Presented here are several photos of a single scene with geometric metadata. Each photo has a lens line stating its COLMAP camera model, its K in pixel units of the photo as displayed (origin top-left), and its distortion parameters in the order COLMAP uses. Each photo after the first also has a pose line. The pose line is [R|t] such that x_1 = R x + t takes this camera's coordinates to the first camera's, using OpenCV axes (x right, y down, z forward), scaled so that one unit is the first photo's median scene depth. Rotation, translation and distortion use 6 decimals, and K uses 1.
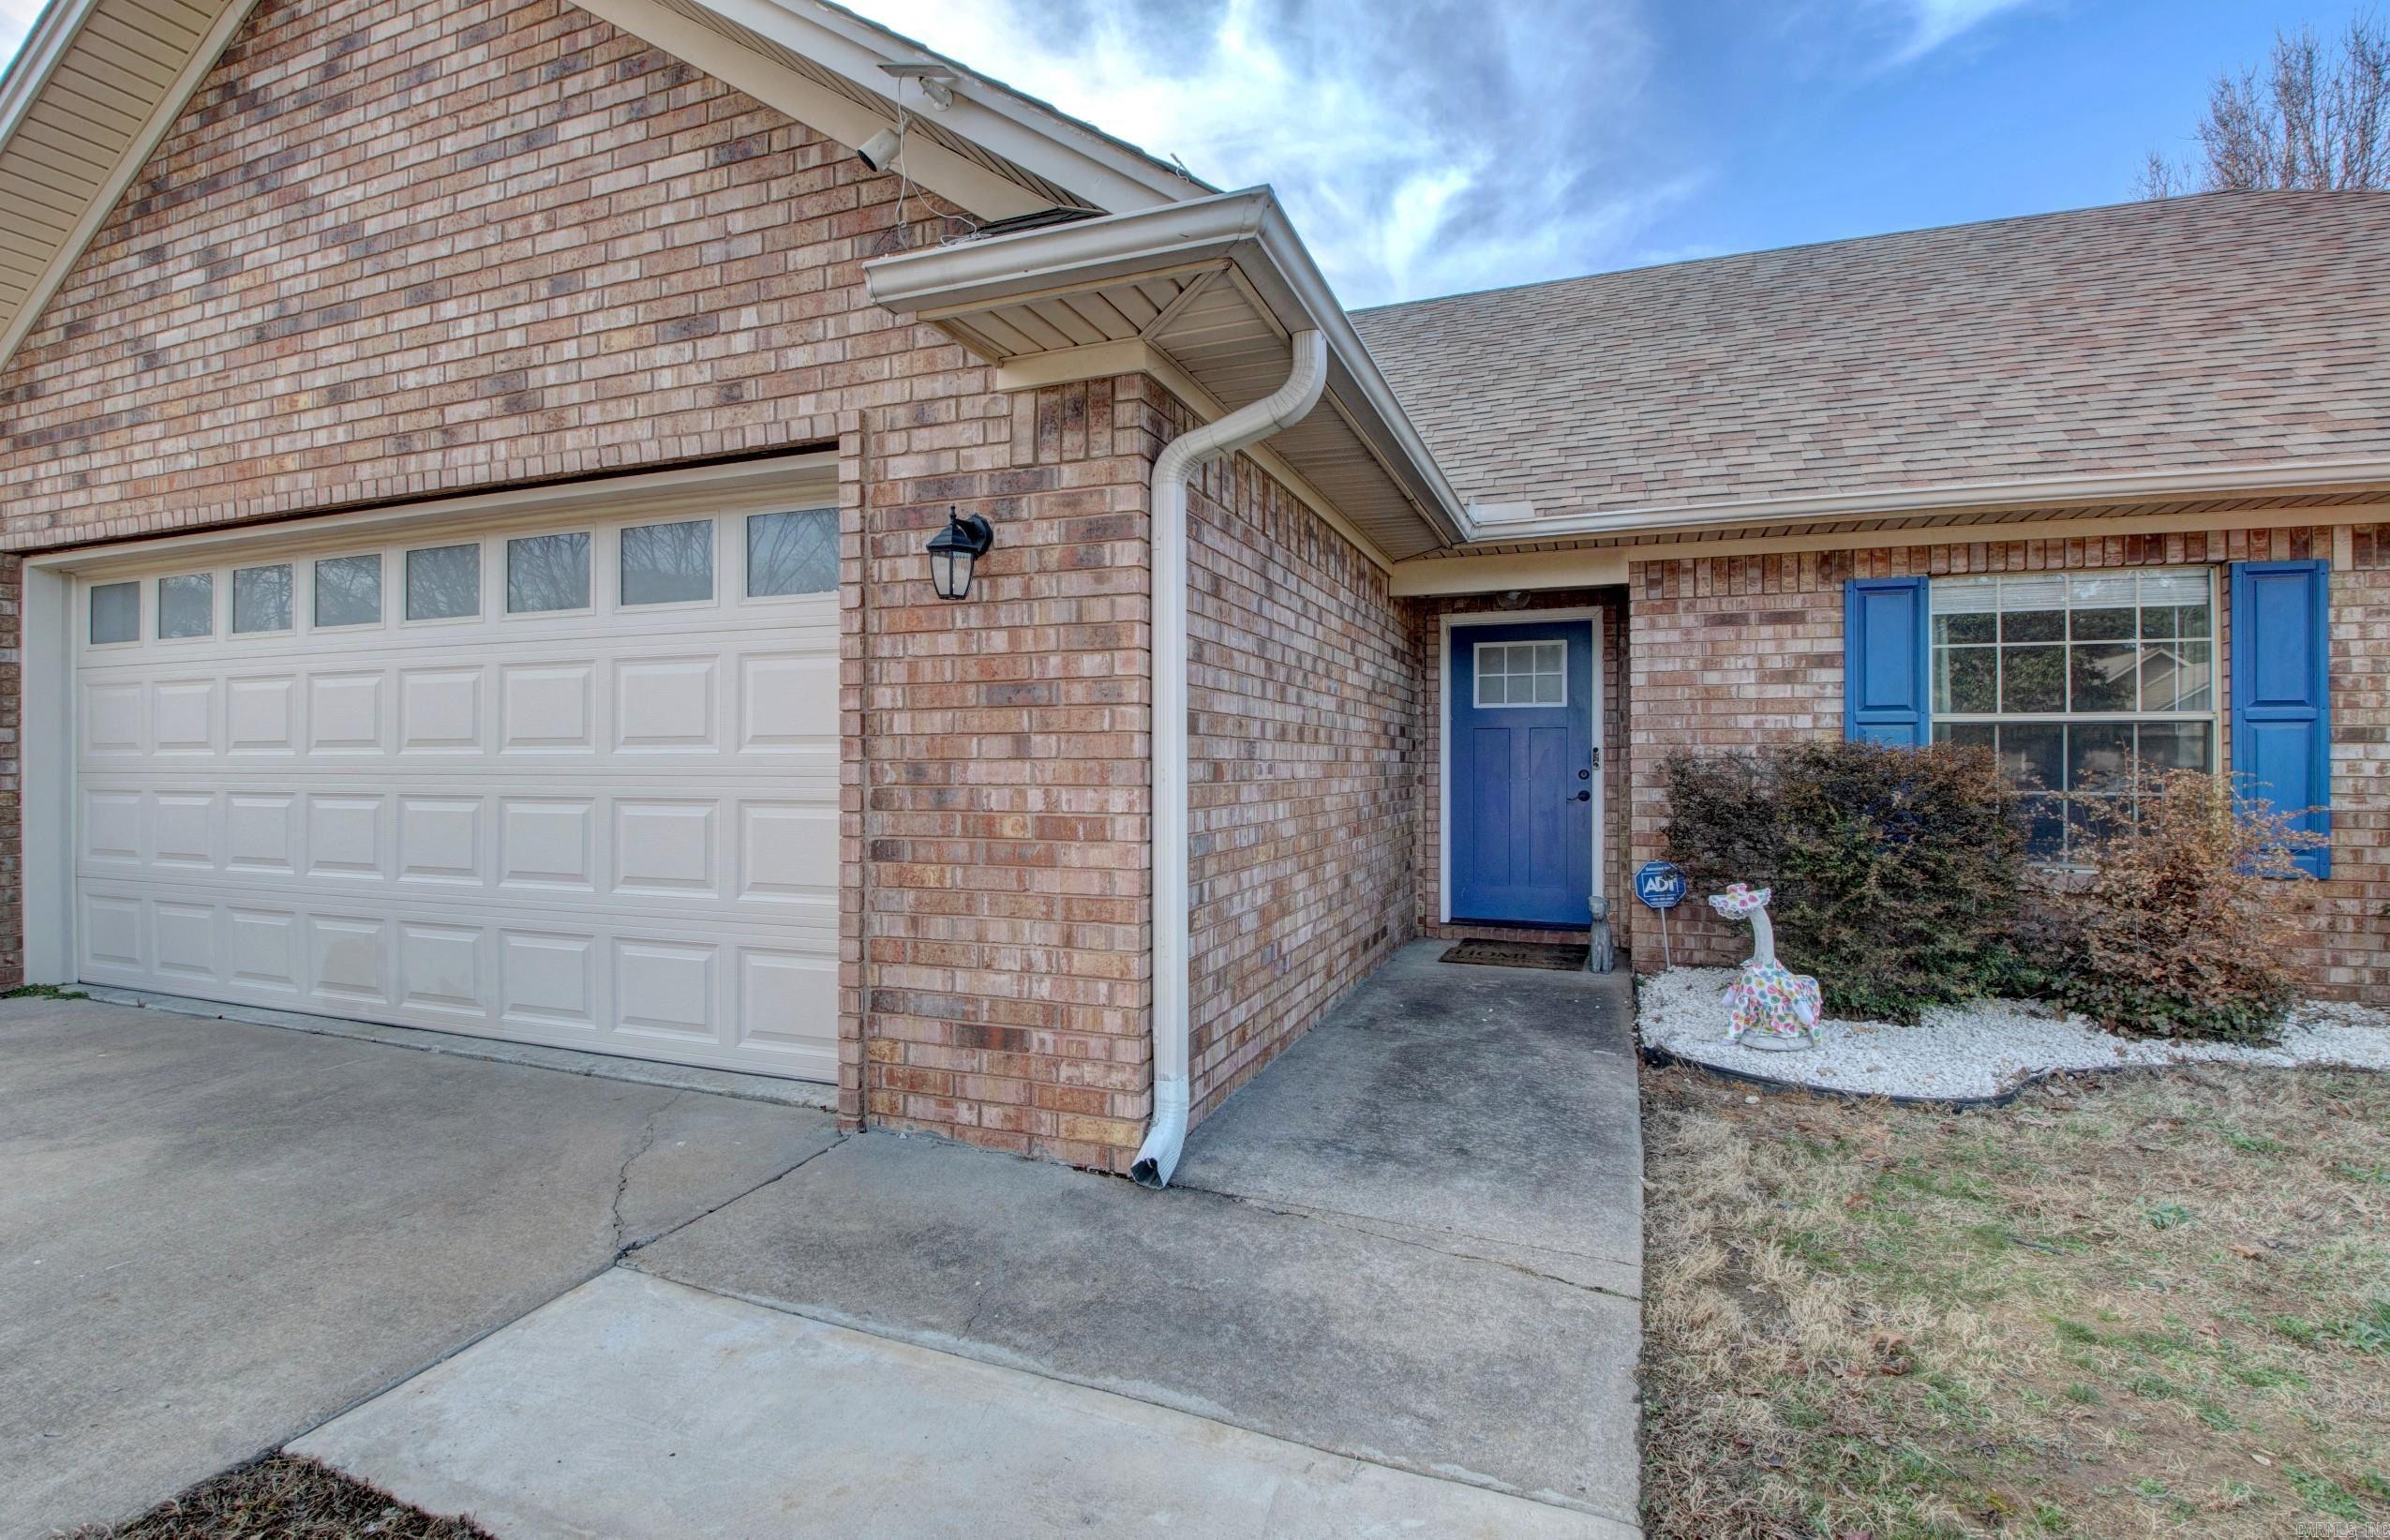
lens RADIAL K [[1114.1, 0, 1180.7], [0, 1114.1, 763.7], [0, 0, 1]] dist [-0.005737, -0.008864]
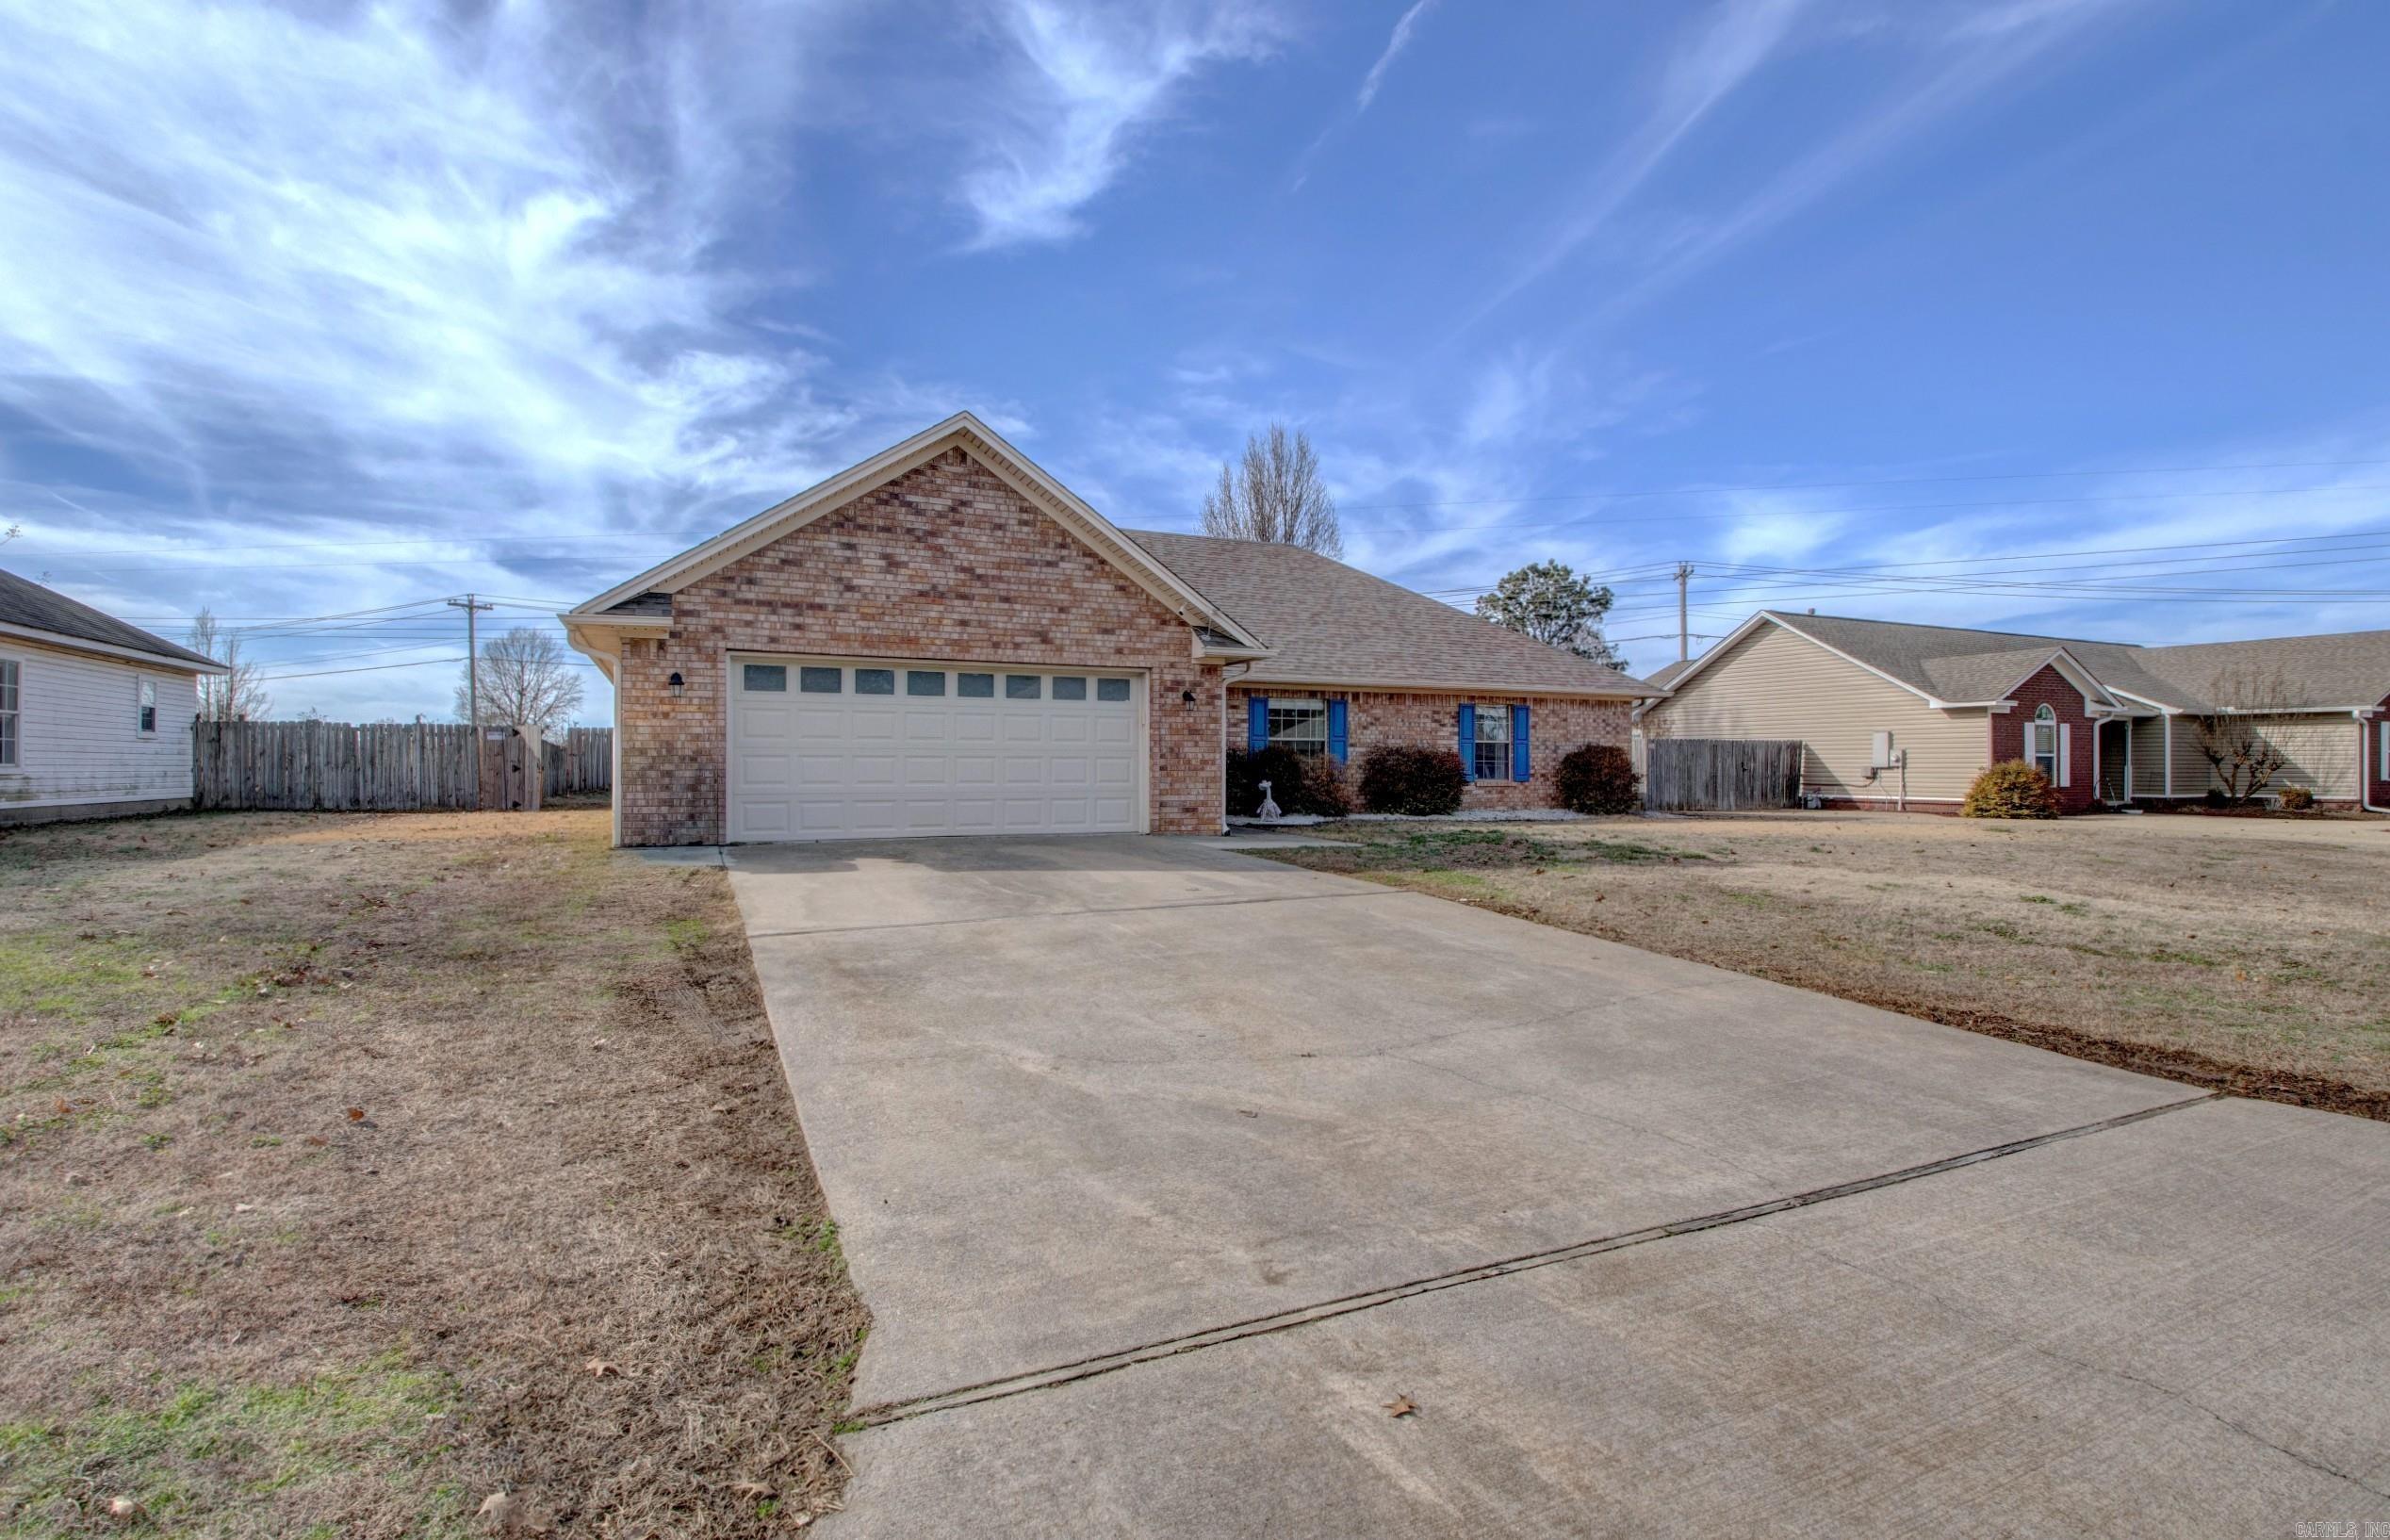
lens RADIAL K [[1114.1, 0, 1199.4], [0, 1114.1, 768.0], [0, 0, 1]] dist [-0.005737, -0.008864]
pose [[0.687984, -0.000978, 0.725725, -2.752896], [-0.002342, 0.999991, 0.003567, 0.052932], [-0.725722, -0.004154, 0.687976, -1.696287]]
